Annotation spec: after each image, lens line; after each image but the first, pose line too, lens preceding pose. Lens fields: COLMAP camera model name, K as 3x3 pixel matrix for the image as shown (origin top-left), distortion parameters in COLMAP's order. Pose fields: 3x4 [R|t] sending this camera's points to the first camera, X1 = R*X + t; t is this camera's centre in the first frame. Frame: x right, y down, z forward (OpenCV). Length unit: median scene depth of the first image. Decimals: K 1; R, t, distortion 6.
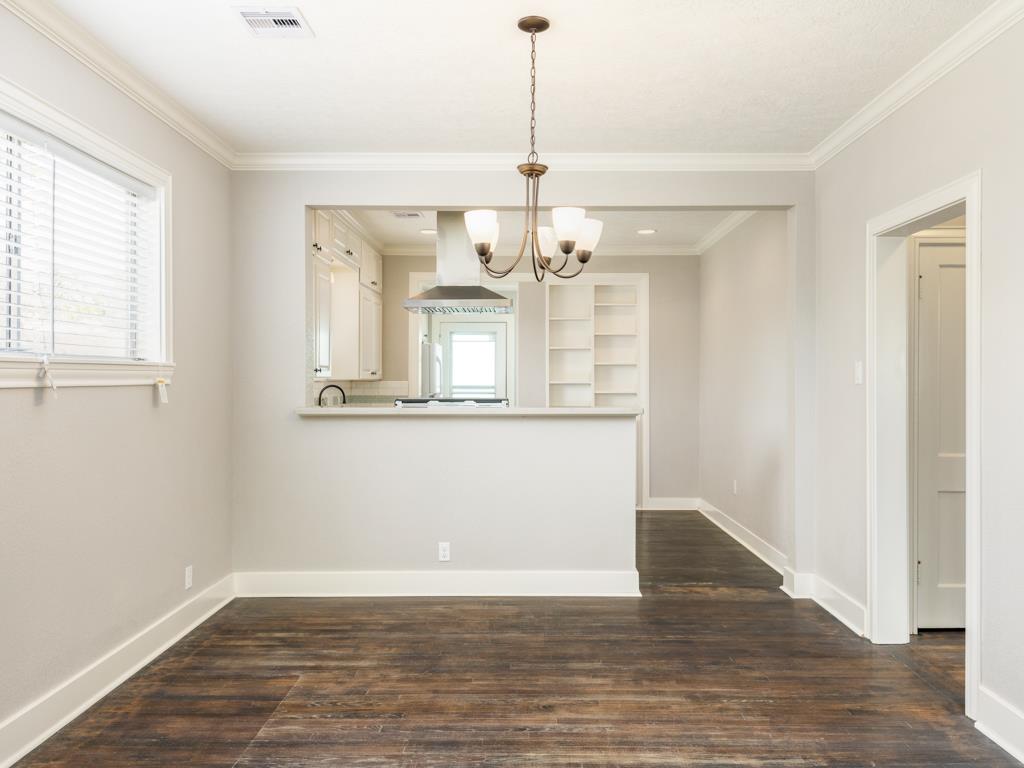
lens RADIAL K [[807.3, 0, 539.1], [0, 807.3, 385.0], [0, 0, 1]] dist [0.004693, -0.001523]
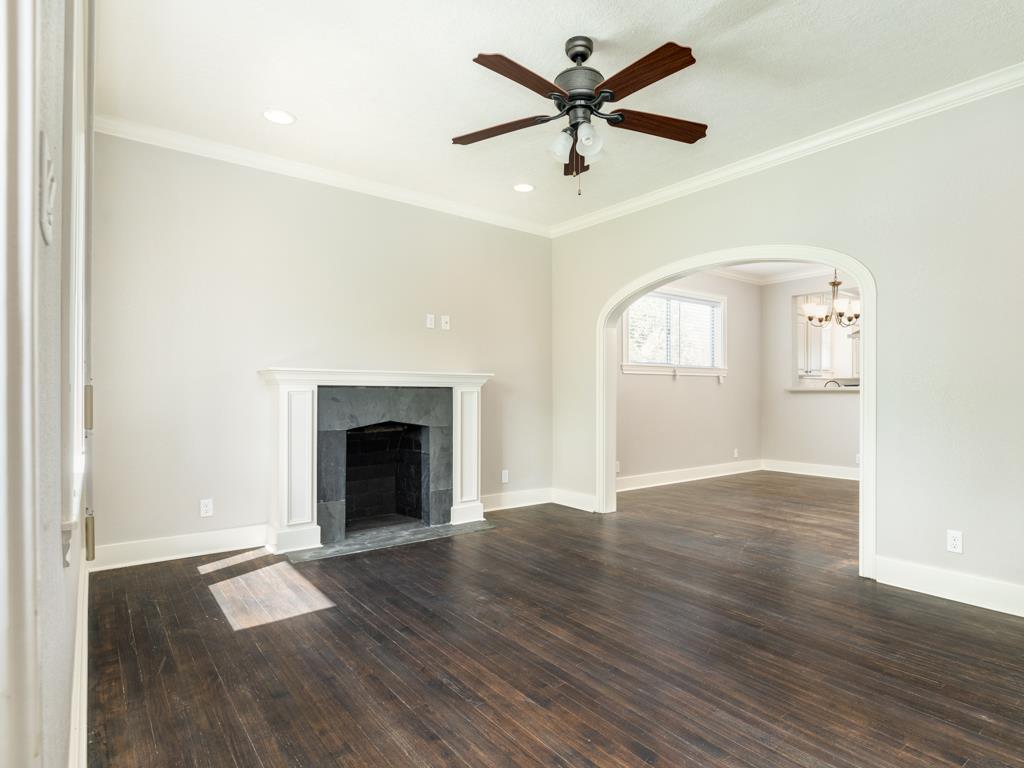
lens RADIAL K [[558.7, 0, 537.1], [0, 558.7, 386.6], [0, 0, 1]] dist [-0.000663, -0.002744]
pose [[0.605115, -0.004970, -0.796122, 0.797308], [-0.007931, 0.999893, -0.012270, 0.077258], [0.796098, 0.013739, 0.605011, -0.759762]]
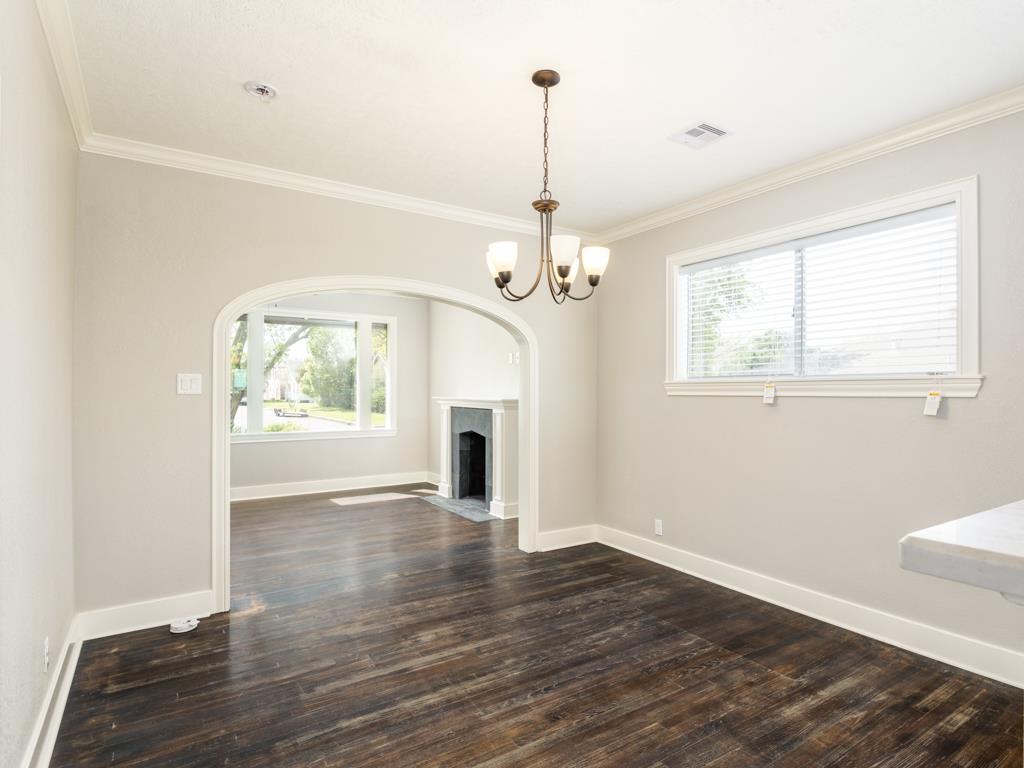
lens RADIAL K [[558.7, 0, 537.1], [0, 558.7, 386.6], [0, 0, 1]] dist [-0.000663, -0.002744]
pose [[-0.839926, -0.007463, -0.542650, 0.423122], [-0.006878, 0.999972, -0.003107, -0.010234], [0.542658, 0.001122, -0.839953, 1.633128]]
